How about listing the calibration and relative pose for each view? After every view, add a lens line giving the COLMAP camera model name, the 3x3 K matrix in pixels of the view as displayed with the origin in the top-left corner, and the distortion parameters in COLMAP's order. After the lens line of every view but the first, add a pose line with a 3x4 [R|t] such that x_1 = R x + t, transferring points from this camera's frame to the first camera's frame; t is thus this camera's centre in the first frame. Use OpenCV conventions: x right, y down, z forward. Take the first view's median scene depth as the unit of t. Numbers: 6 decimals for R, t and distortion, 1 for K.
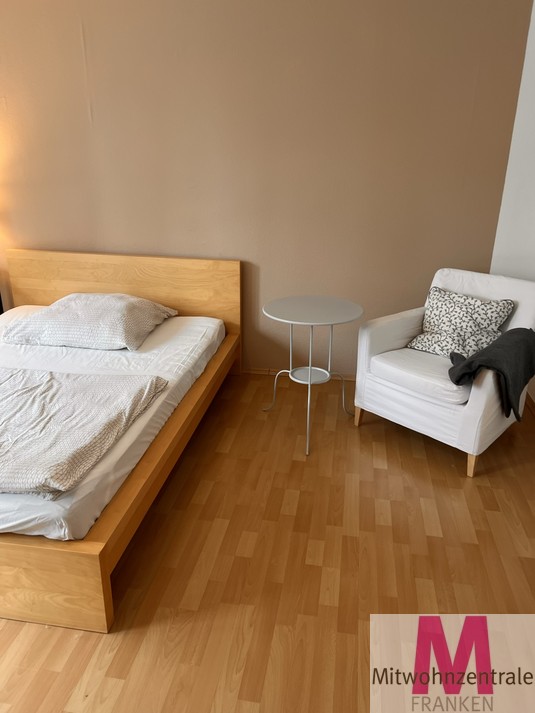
lens RADIAL K [[537.8, 0, 261.9], [0, 537.8, 352.7], [0, 0, 1]] dist [0.029762, -0.022208]
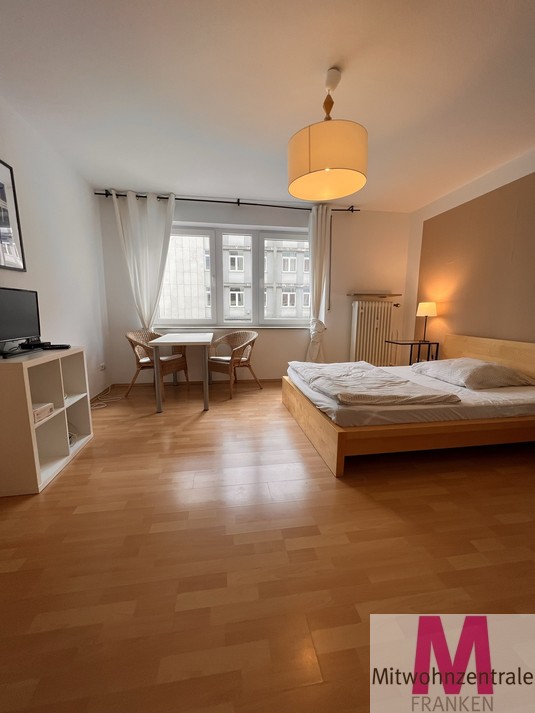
lens RADIAL K [[285.4, 0, 267.0], [0, 285.4, 356.2], [0, 0, 1]] dist [-0.002513, 0.000511]
pose [[0.324983, 0.141805, -0.935028, 0.400335], [-0.338923, 0.940486, 0.024835, 0.104447], [0.882903, 0.308831, 0.353703, 0.173855]]
